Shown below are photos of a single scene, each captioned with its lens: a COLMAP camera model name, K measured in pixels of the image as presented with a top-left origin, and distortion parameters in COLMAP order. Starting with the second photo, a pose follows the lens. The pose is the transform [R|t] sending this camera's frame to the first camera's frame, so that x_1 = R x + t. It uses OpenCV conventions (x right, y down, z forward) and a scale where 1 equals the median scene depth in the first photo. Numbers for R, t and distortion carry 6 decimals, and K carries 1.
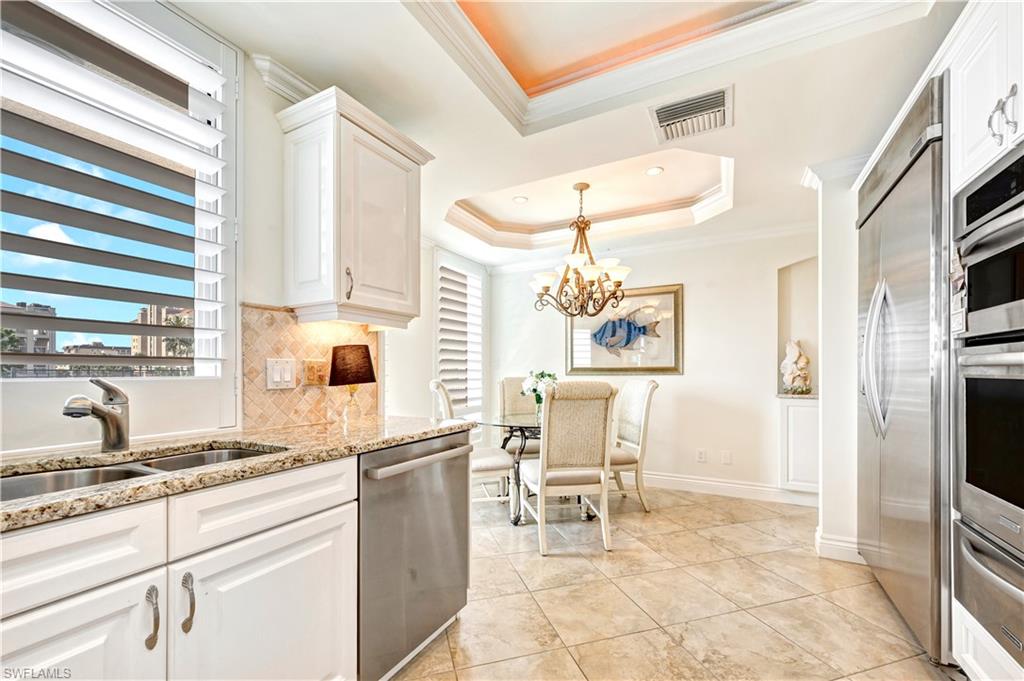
lens RADIAL K [[408.9, 0, 519.4], [0, 408.9, 369.0], [0, 0, 1]] dist [0.001551, -0.000127]
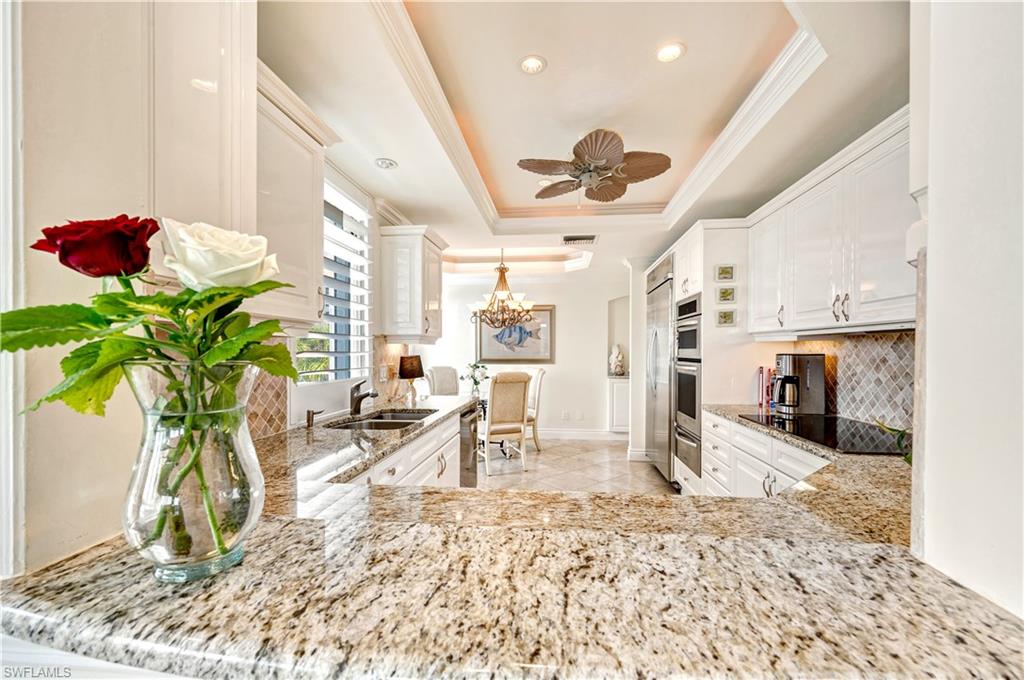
lens RADIAL K [[408.9, 0, 511.0], [0, 408.9, 345.6], [0, 0, 1]] dist [0.001551, -0.000127]
pose [[0.932667, 0.009703, 0.360608, -0.446141], [-0.008066, 0.999949, -0.006043, -0.063471], [-0.360649, 0.002728, 0.932698, -0.546891]]
